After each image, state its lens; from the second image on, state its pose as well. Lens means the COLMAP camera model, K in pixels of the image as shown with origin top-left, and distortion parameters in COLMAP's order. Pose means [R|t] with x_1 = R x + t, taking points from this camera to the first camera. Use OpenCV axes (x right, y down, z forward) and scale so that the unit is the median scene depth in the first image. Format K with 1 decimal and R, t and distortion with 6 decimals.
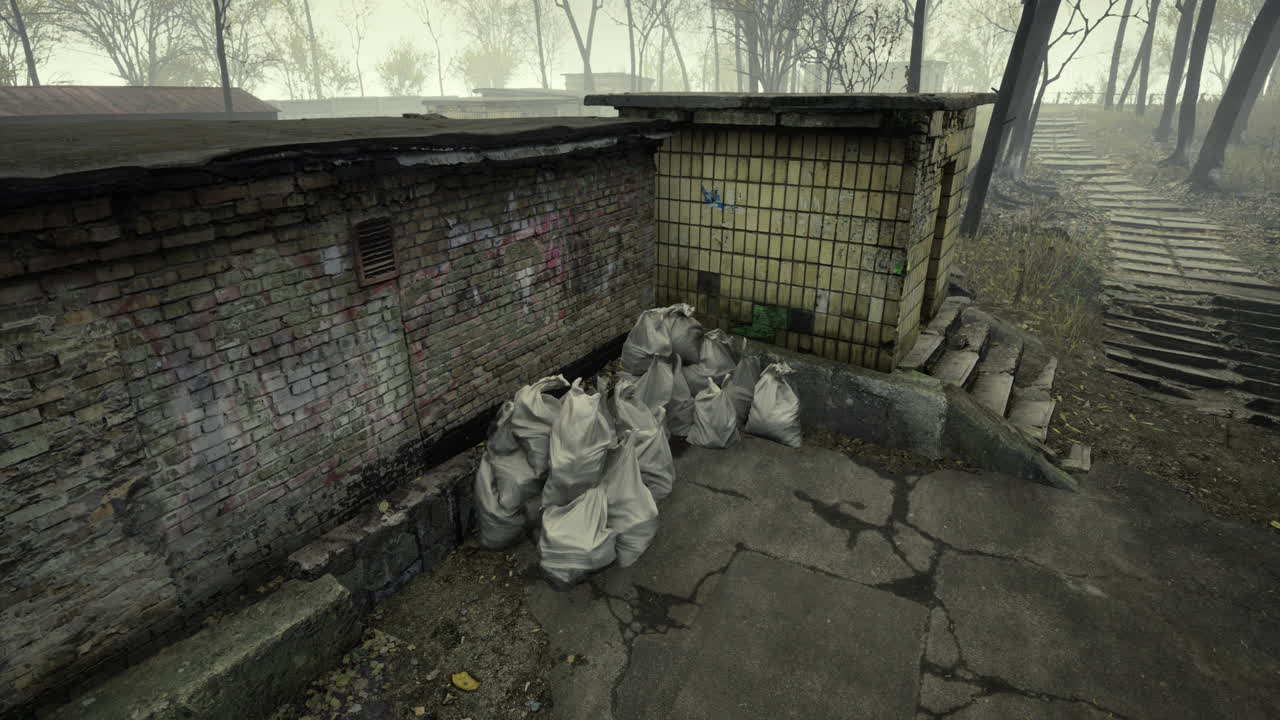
lens RADIAL K [[723.0, 0, 640.0], [0, 723.0, 360.0], [0, 0, 1]] dist [0.003873, 0.000006]
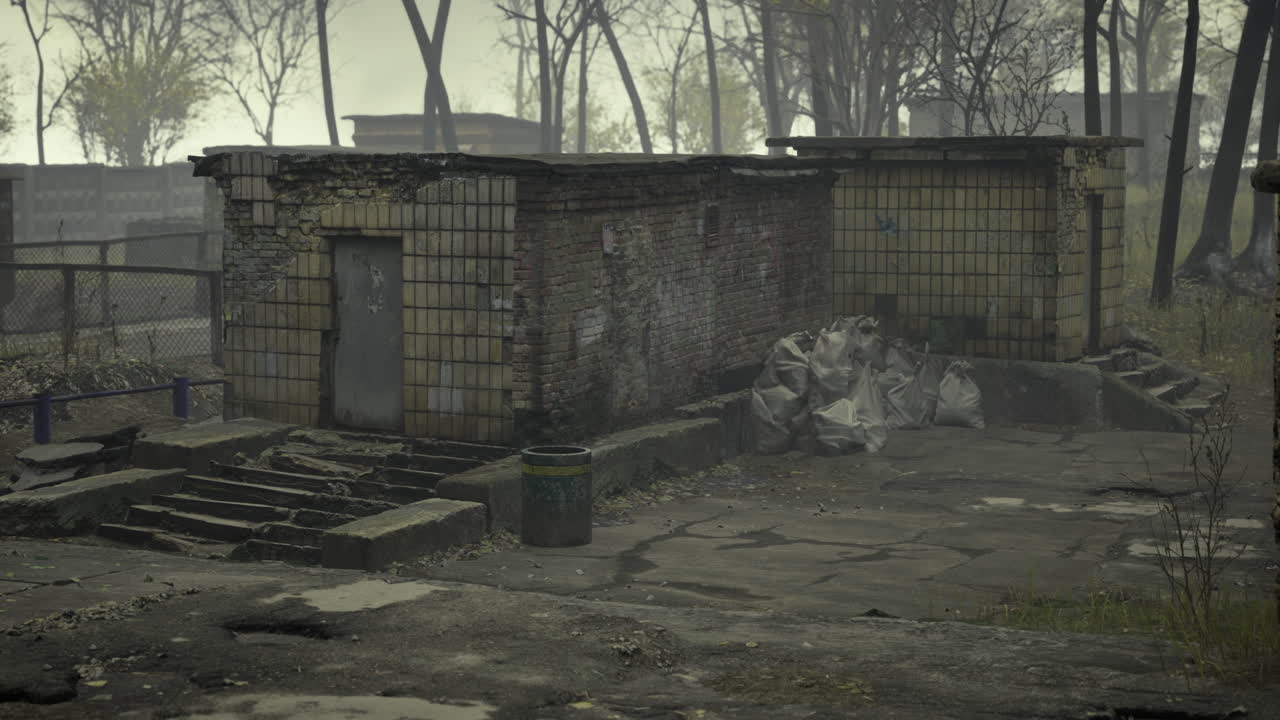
lens RADIAL K [[3015.9, 0, 640.0], [0, 3015.9, 360.0], [0, 0, 1]] dist [-0.005180, 0.065573]
pose [[0.990117, -0.009363, 0.139933, -1.038304], [0.049599, 0.956664, -0.286939, 1.438856], [-0.131182, 0.291044, 0.947673, -3.668442]]
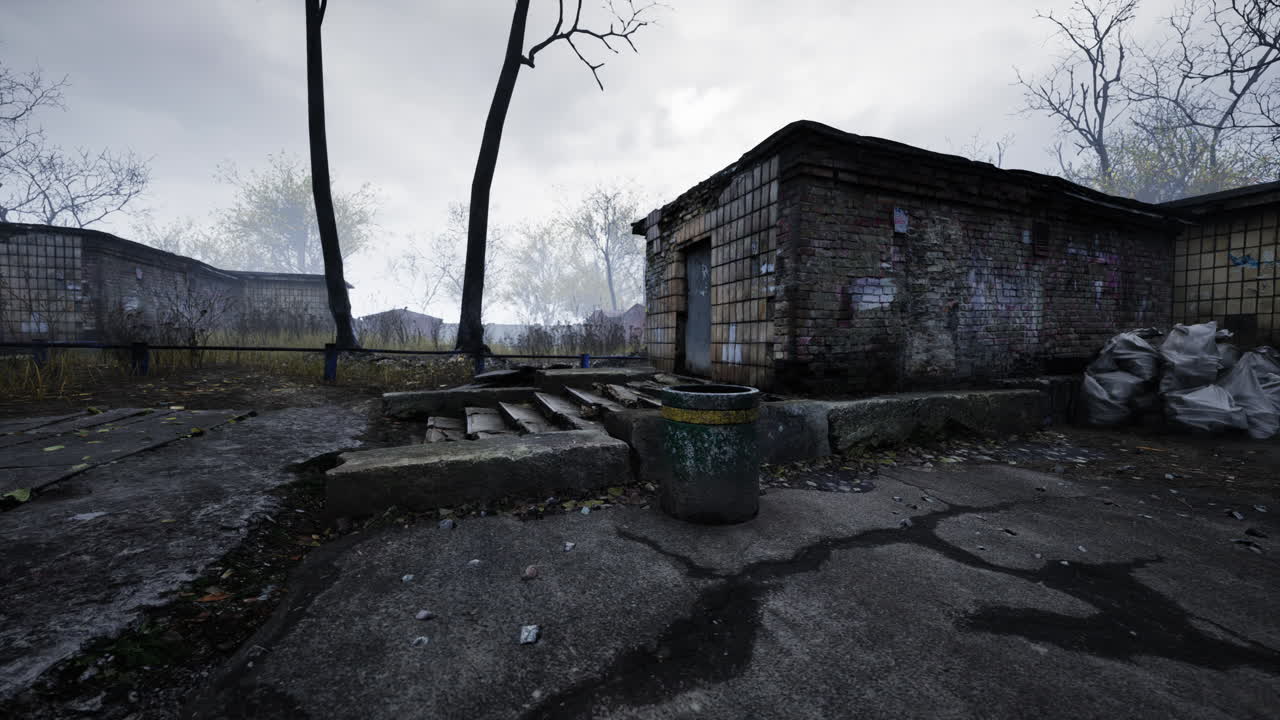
lens RADIAL K [[443.3, 0, 590.1], [0, 443.3, 360.6], [0, 0, 1]] dist [-0.000999, 0.000052]
pose [[0.789692, 0.023326, -0.613060, -0.425209], [-0.231279, 0.936870, -0.262268, 0.546831], [0.568240, 0.348899, 0.745233, -0.343935]]
